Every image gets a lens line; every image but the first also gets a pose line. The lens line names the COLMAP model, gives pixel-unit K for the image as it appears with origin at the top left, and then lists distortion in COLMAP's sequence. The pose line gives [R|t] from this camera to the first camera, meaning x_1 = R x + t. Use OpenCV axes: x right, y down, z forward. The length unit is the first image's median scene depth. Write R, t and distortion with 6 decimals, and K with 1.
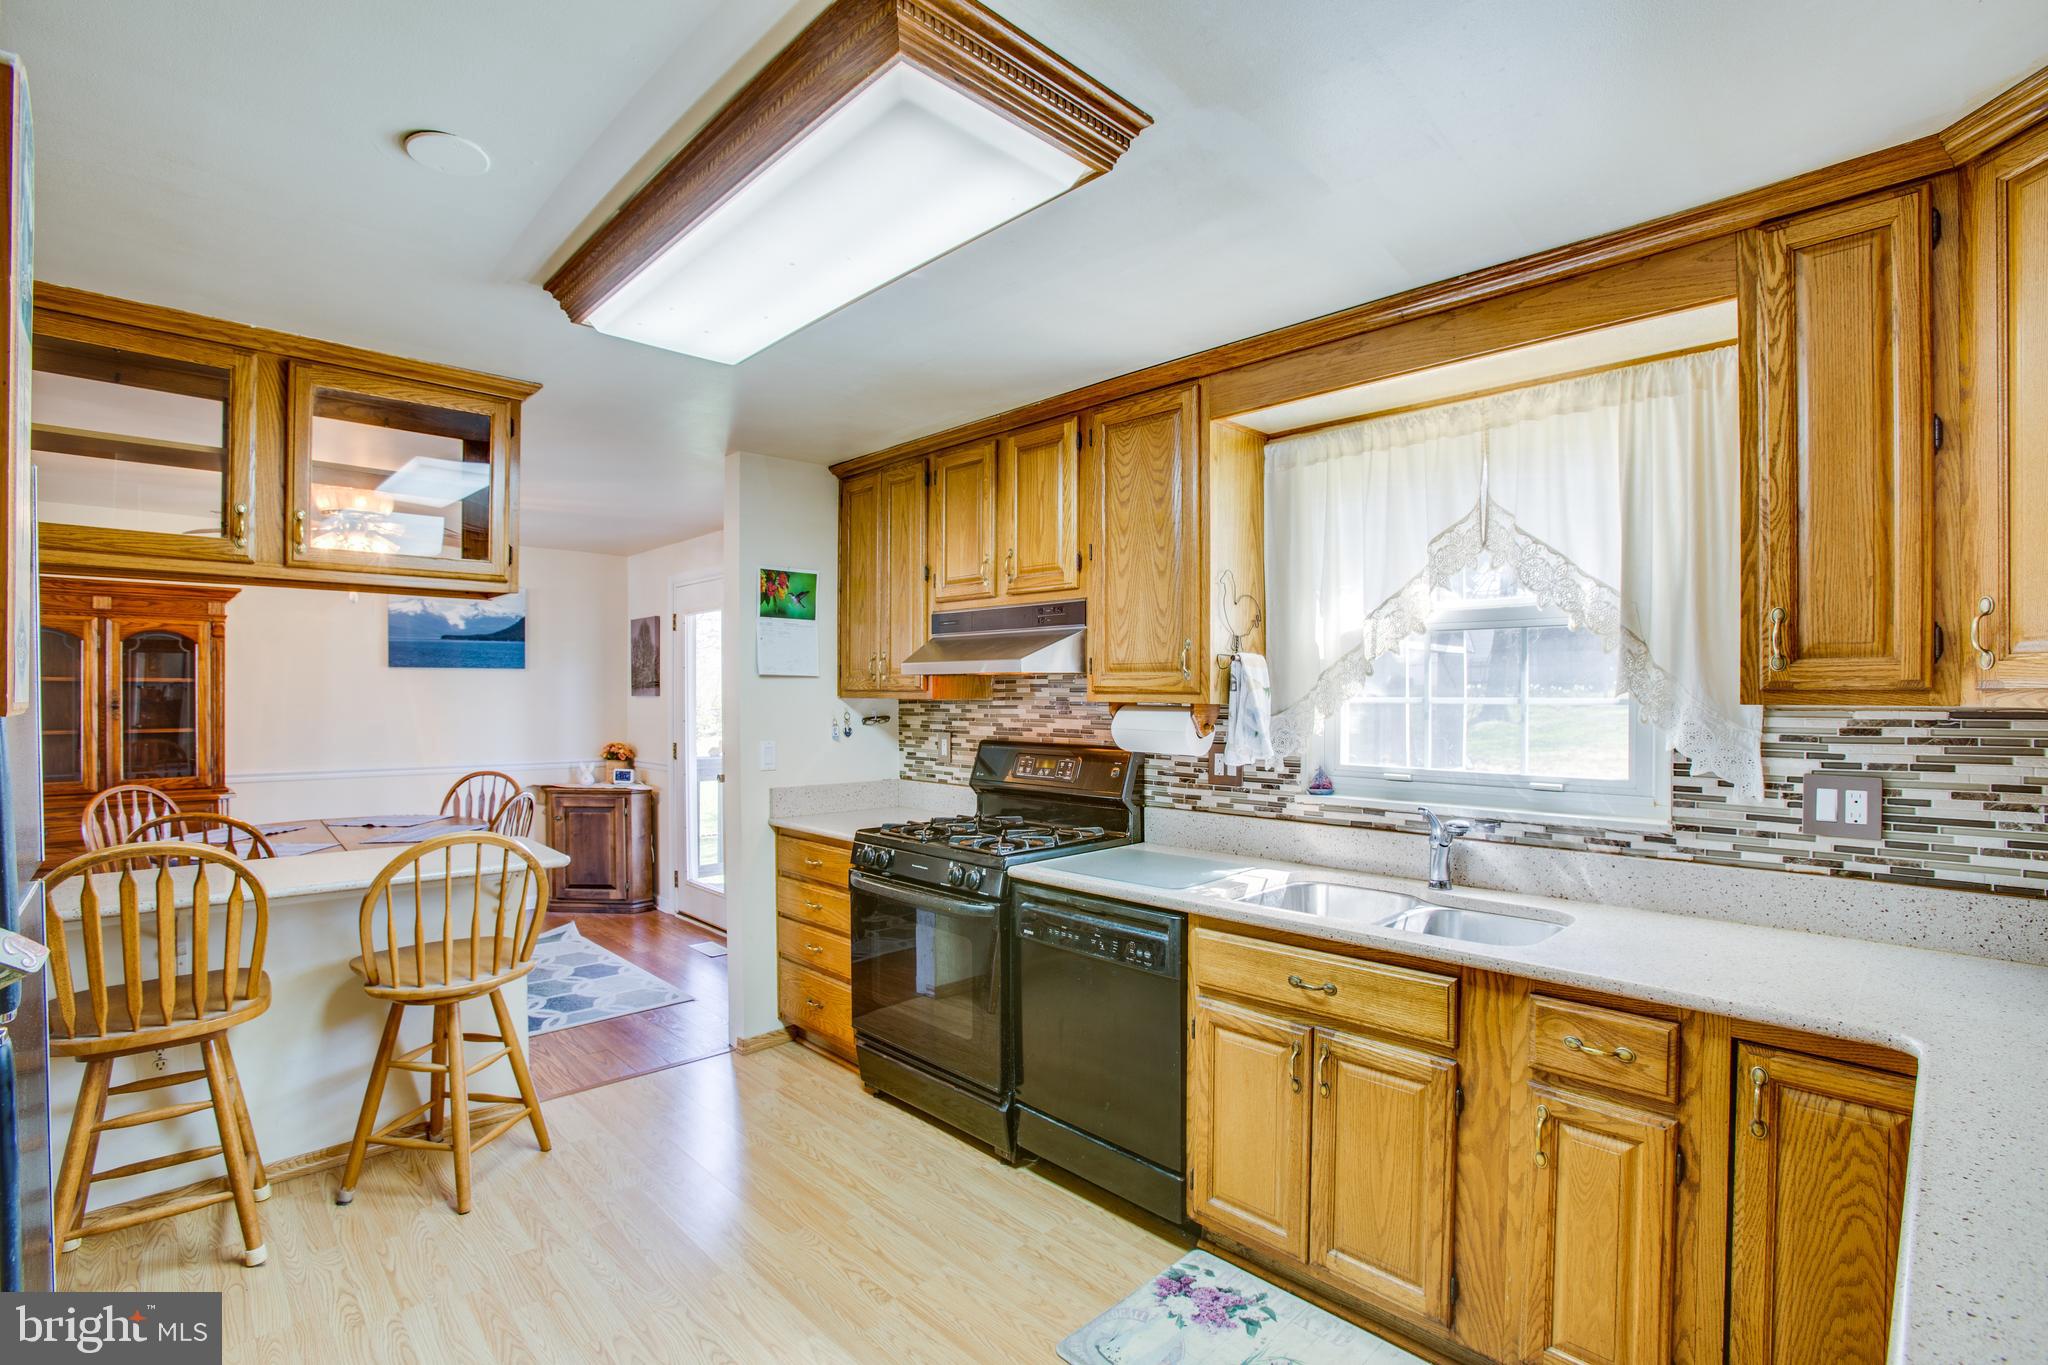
lens RADIAL K [[955.5, 0, 1012.3], [0, 955.5, 699.6], [0, 0, 1]] dist [-0.057659, 0.018511]
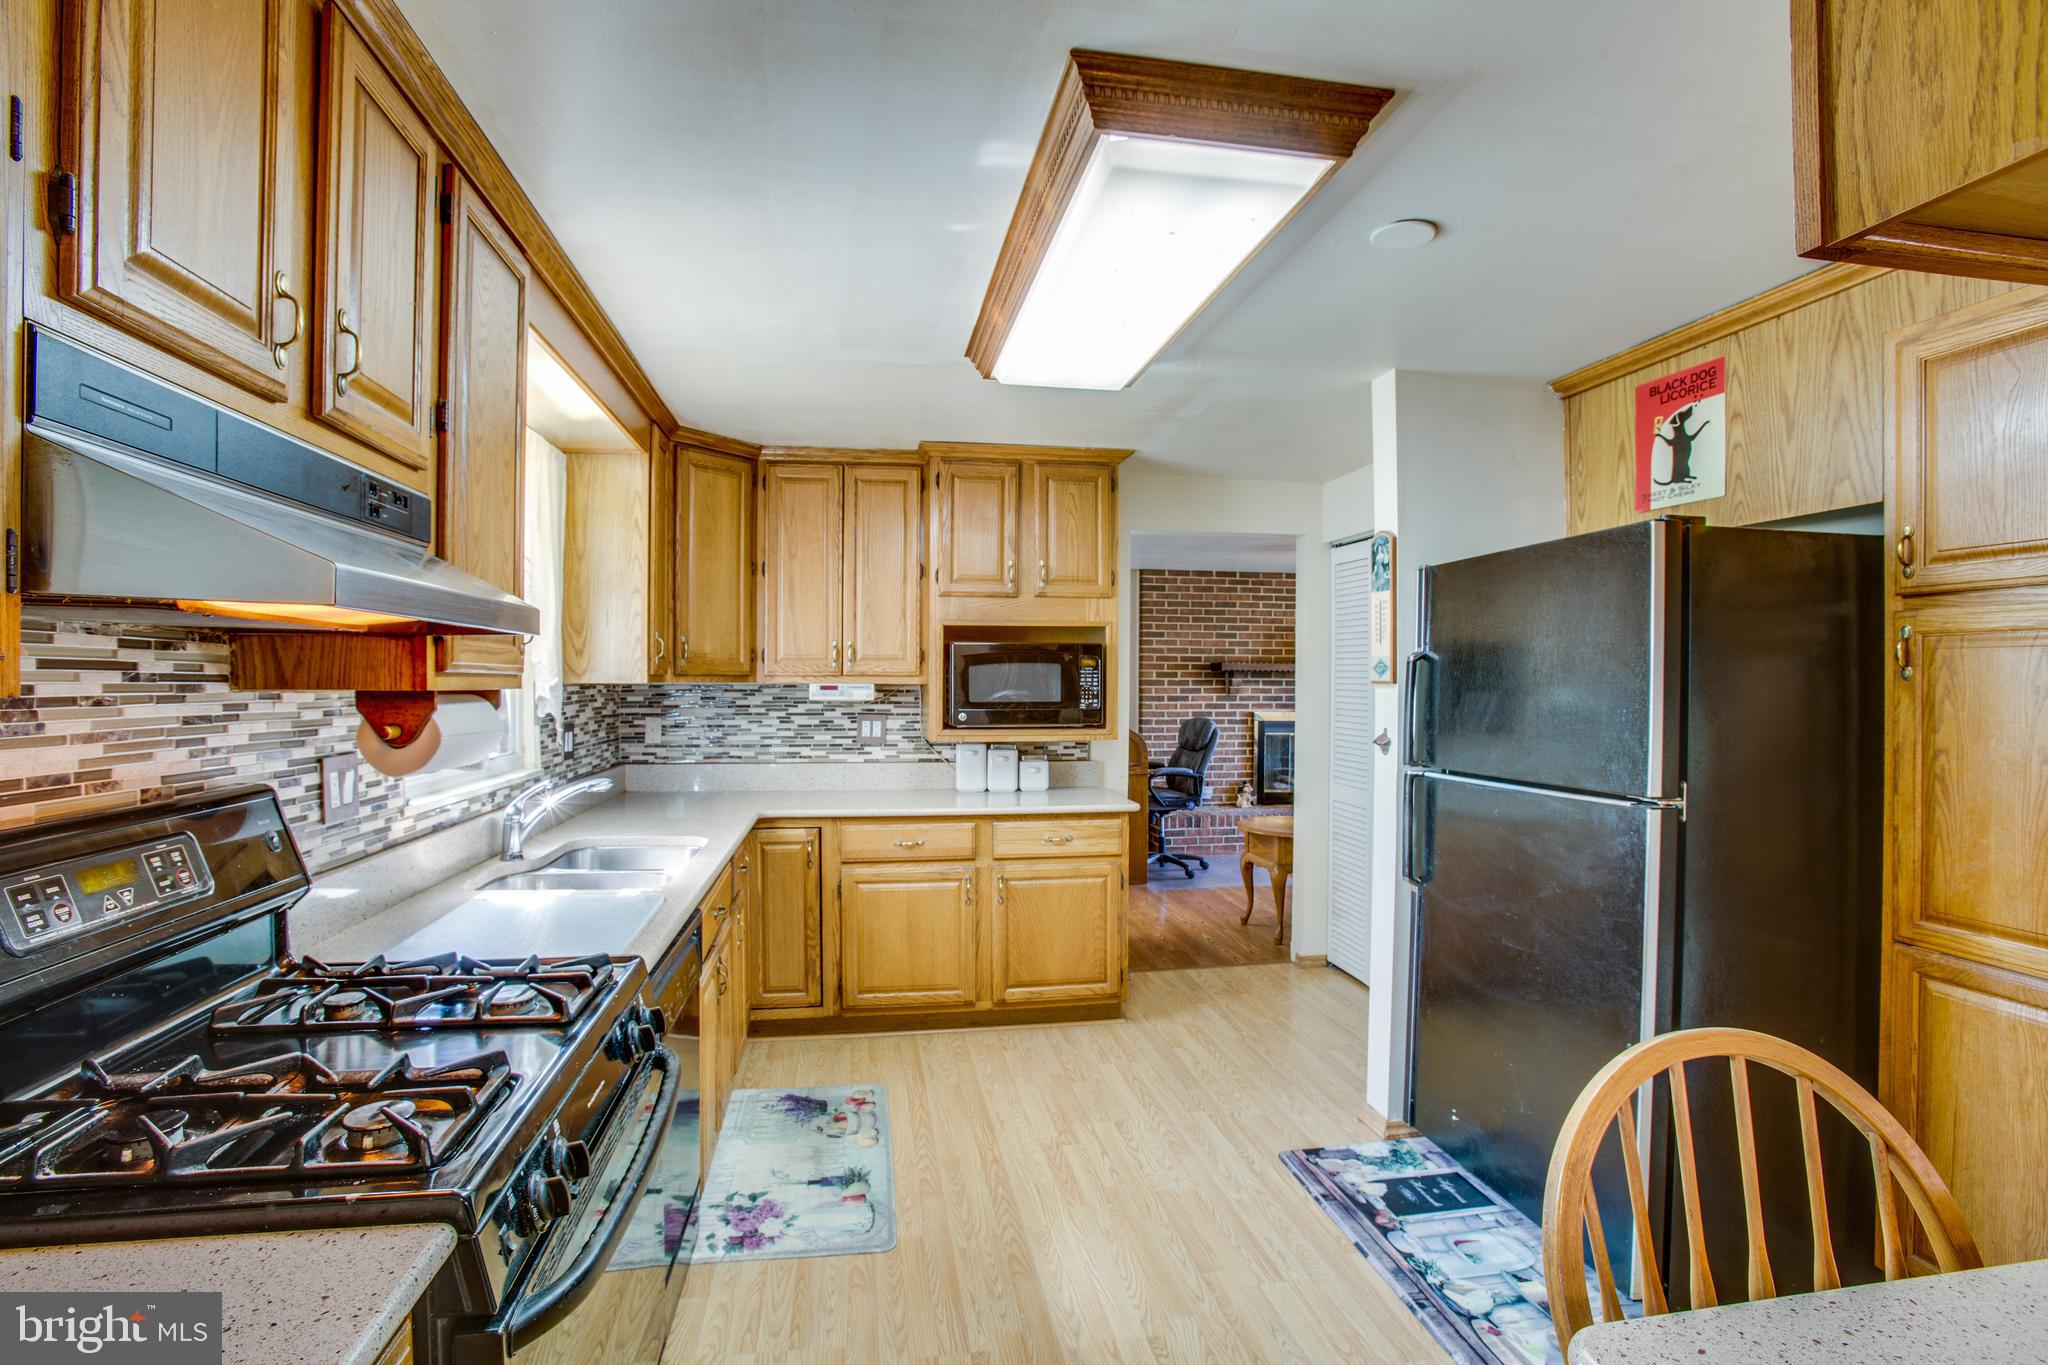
lens RADIAL K [[955.5, 0, 980.5], [0, 955.5, 699.5], [0, 0, 1]] dist [-0.057659, 0.018511]
pose [[-0.801401, -0.020031, 0.597792, -0.492829], [-0.005314, 0.999638, 0.026372, -0.009067], [-0.598104, 0.017957, -0.801217, 1.265539]]
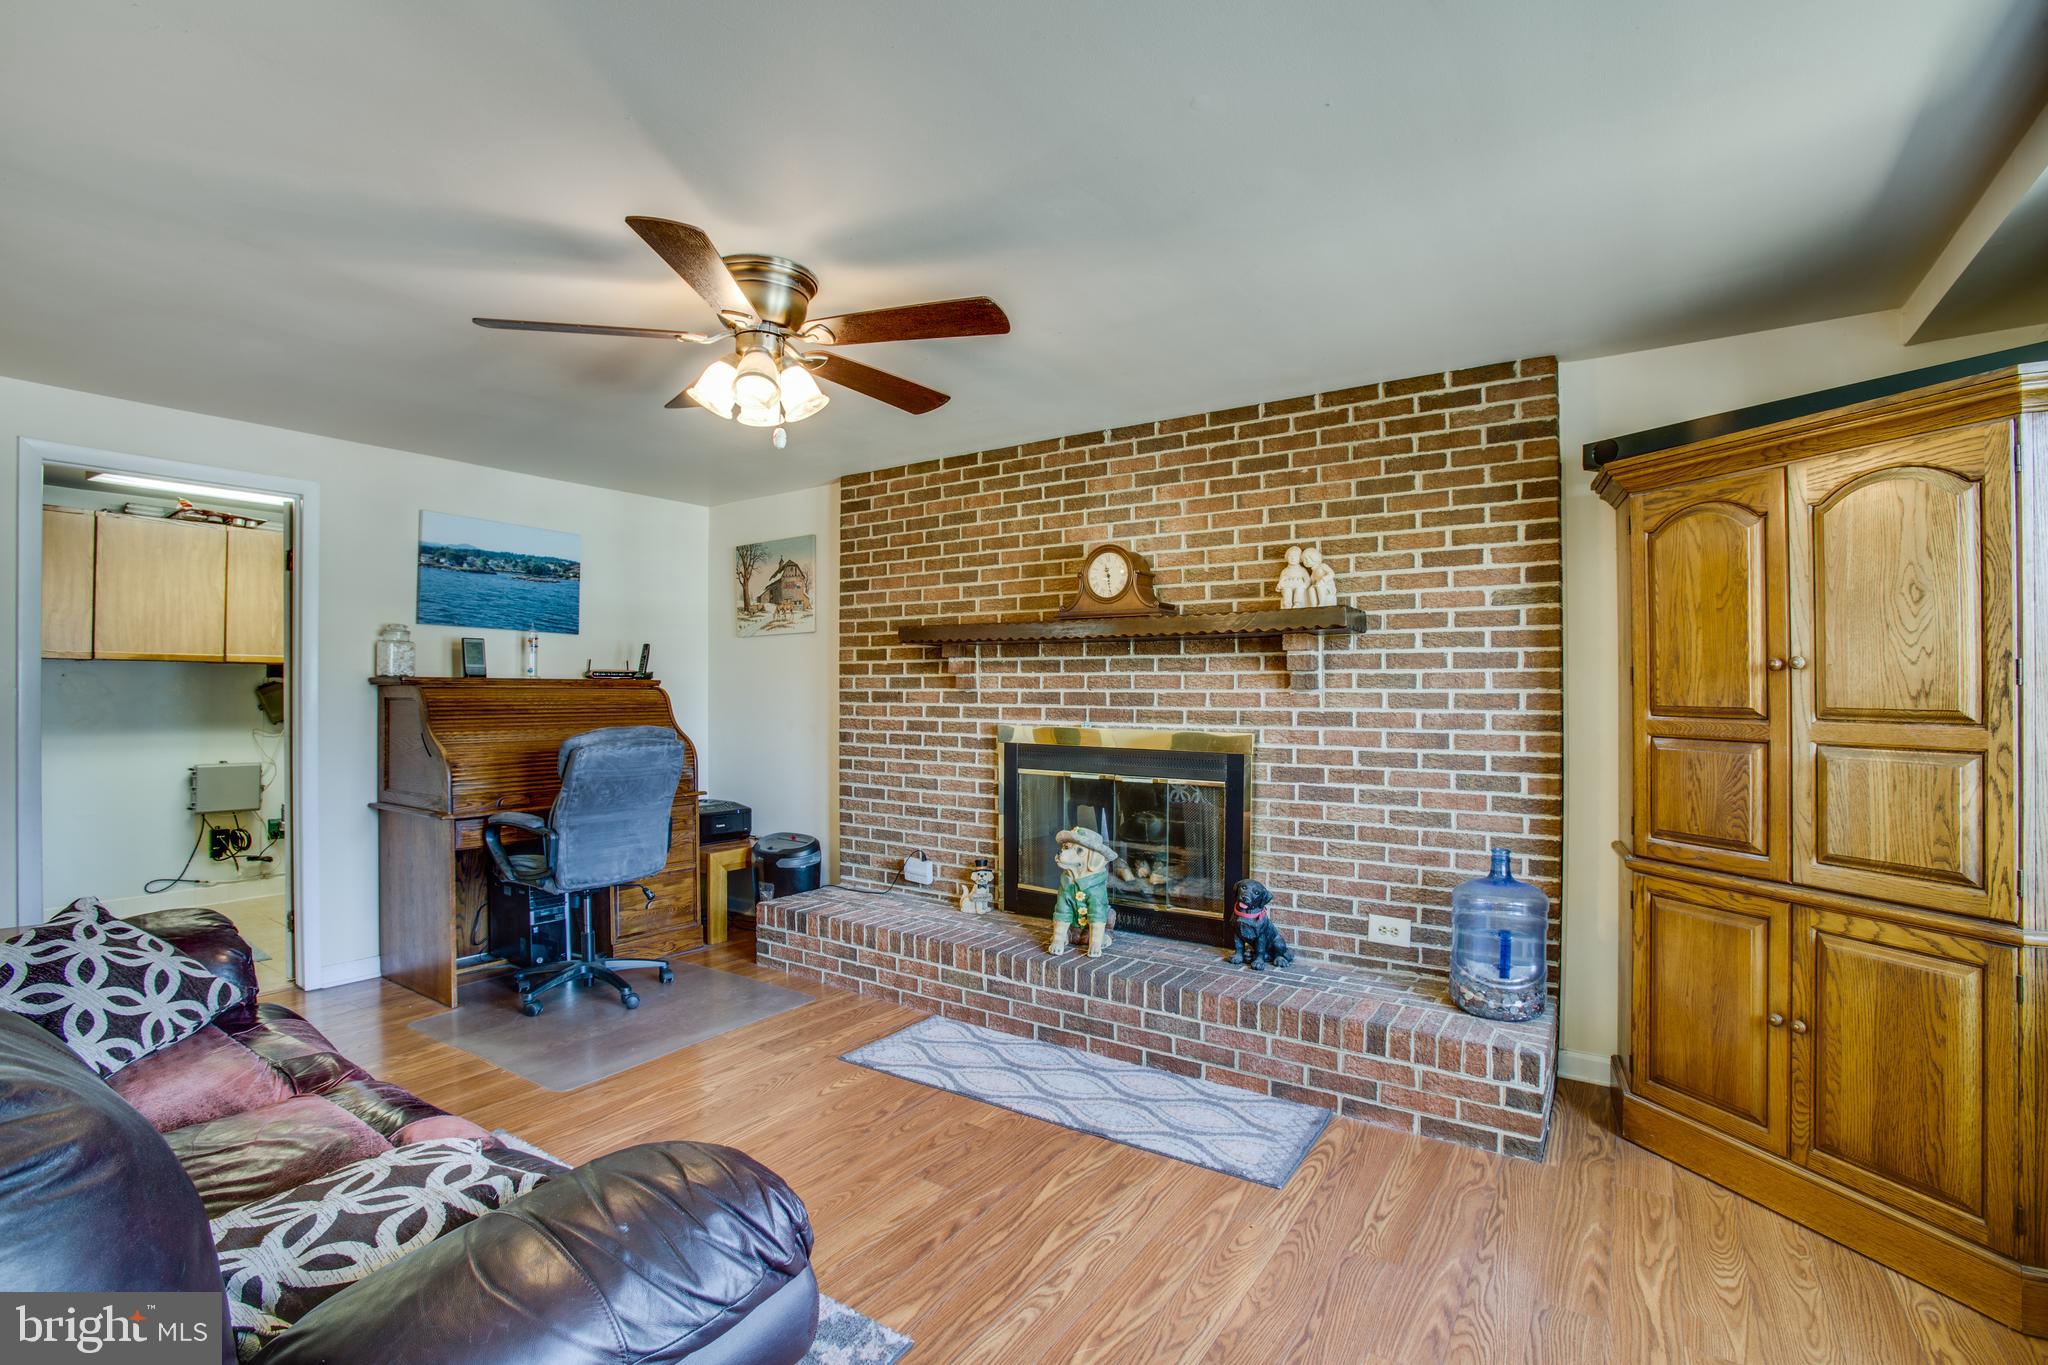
lens RADIAL K [[955.5, 0, 1026.6], [0, 955.5, 683.9], [0, 0, 1]] dist [-0.057659, 0.018511]
pose [[-0.178065, -0.003684, 0.984012, -0.854235], [0.004124, 0.999981, 0.004490, 0.030556], [-0.984010, 0.004858, -0.178046, -1.173509]]
